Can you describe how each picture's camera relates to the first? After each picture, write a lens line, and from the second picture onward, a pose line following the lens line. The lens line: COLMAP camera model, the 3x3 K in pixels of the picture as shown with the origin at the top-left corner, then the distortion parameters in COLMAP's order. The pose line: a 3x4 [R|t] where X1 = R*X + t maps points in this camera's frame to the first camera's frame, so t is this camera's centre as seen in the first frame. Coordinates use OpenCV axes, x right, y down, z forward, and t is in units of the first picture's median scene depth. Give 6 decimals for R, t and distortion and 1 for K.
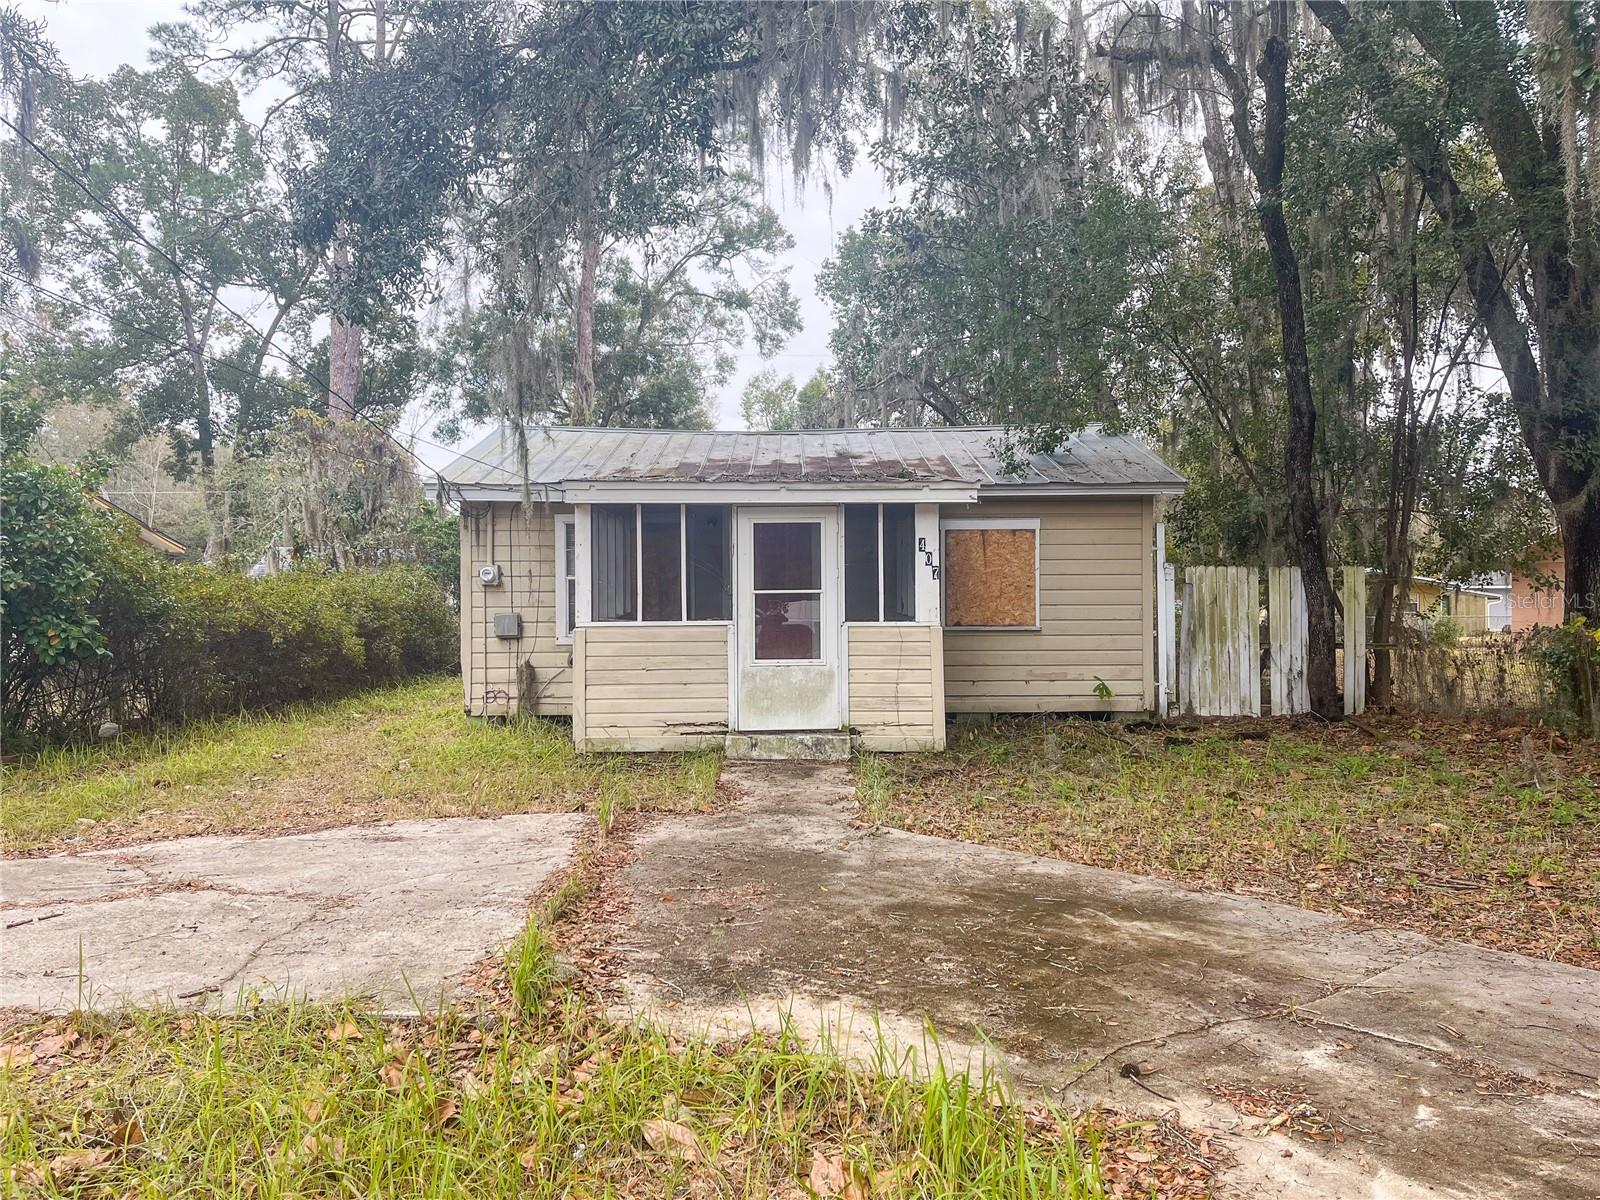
lens RADIAL K [[1196.9, 0, 800.1], [0, 1196.9, 591.3], [0, 0, 1]] dist [0.057432, -0.071051]
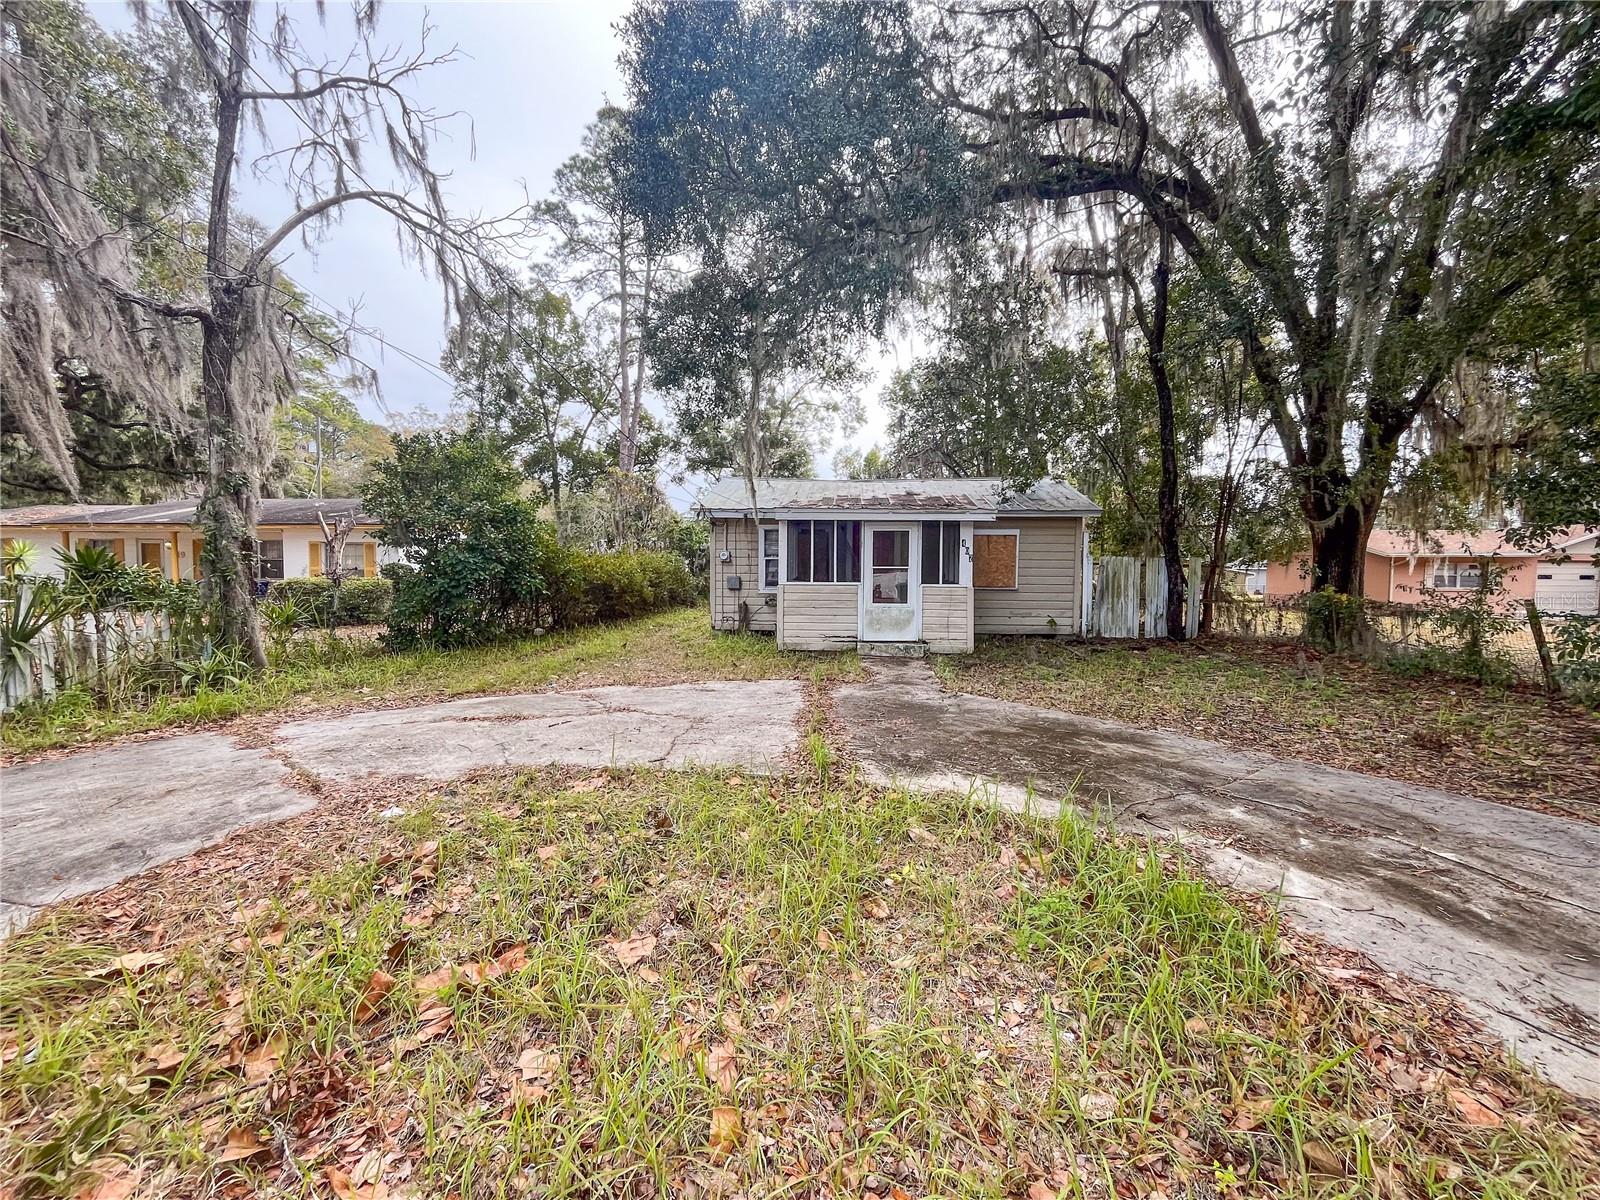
lens RADIAL K [[647.2, 0, 801.6], [0, 647.2, 599.0], [0, 0, 1]] dist [-0.002617, 0.001022]
pose [[0.996678, 0.016991, -0.079654, -0.057806], [-0.012817, 0.998532, 0.052626, -0.001465], [0.080431, -0.051431, 0.995432, -0.022413]]
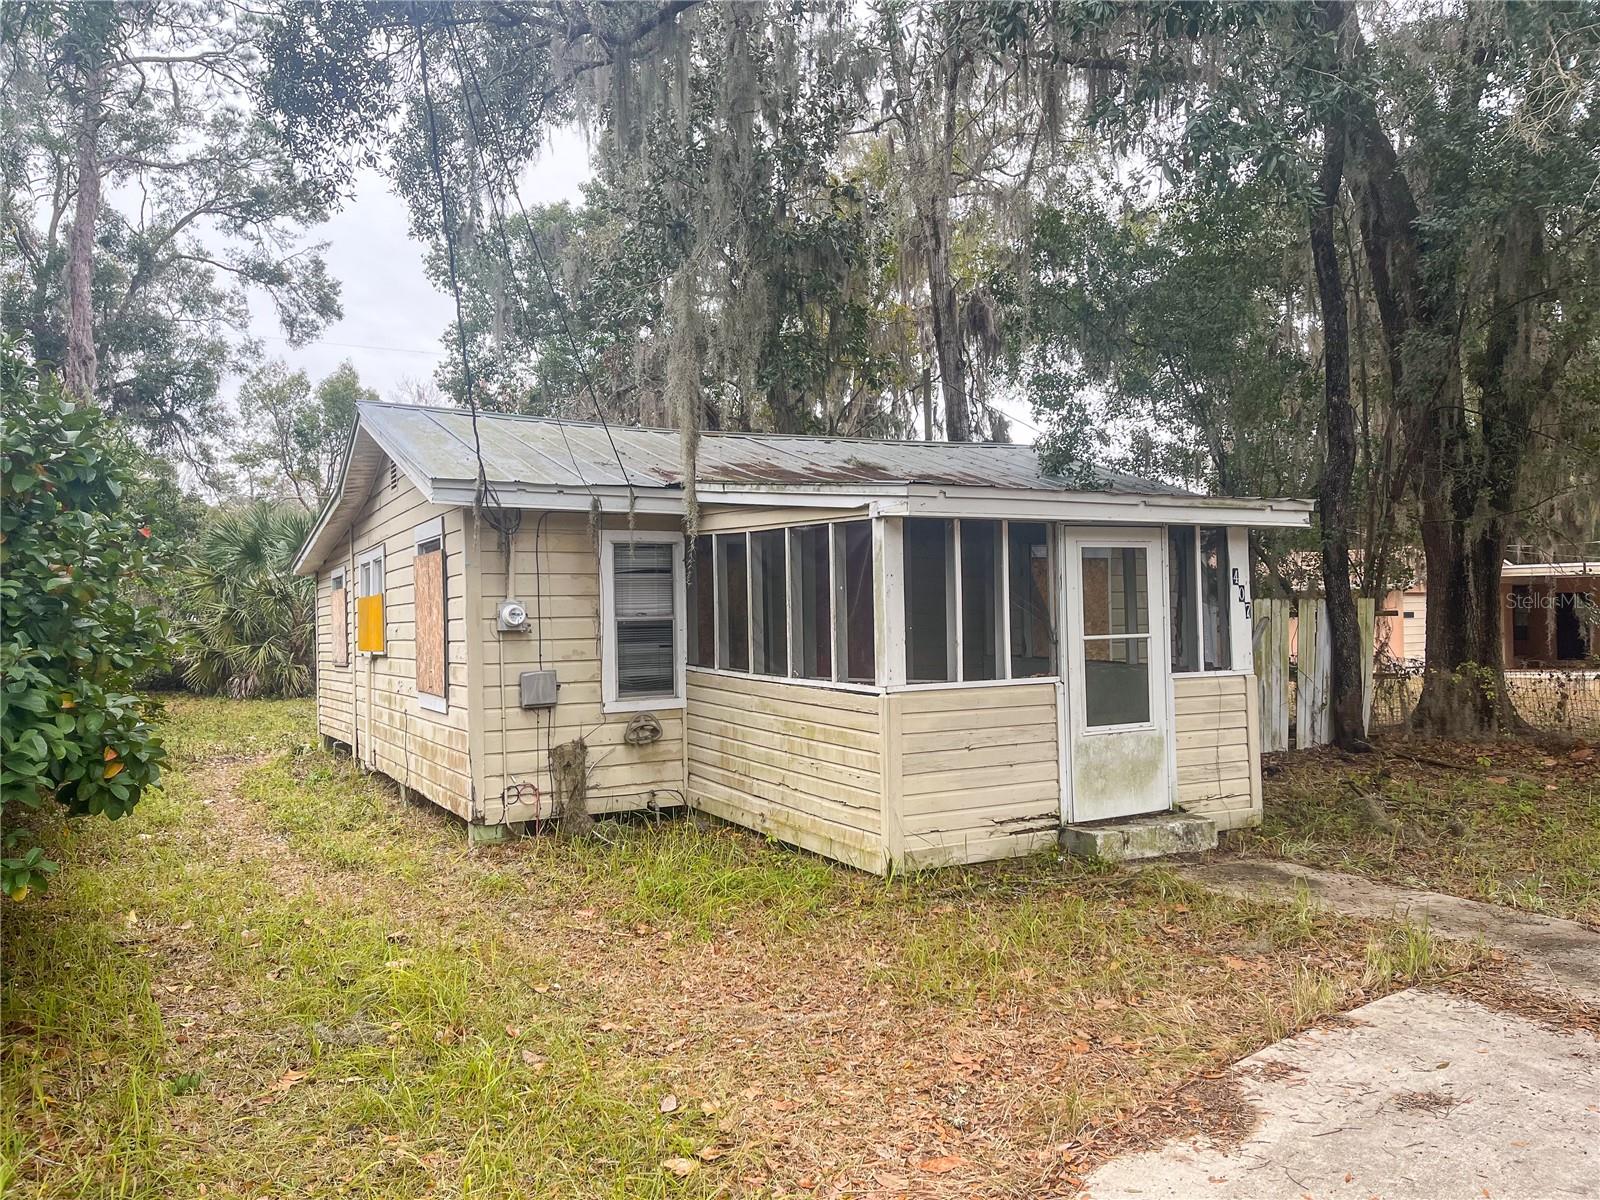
lens RADIAL K [[1196.9, 0, 797.8], [0, 1196.9, 601.9], [0, 0, 1]] dist [0.057432, -0.071051]
pose [[0.881498, -0.005820, 0.472152, -0.475478], [0.011295, 0.999898, -0.008760, -0.015013], [-0.472053, 0.013055, 0.881474, 0.350457]]
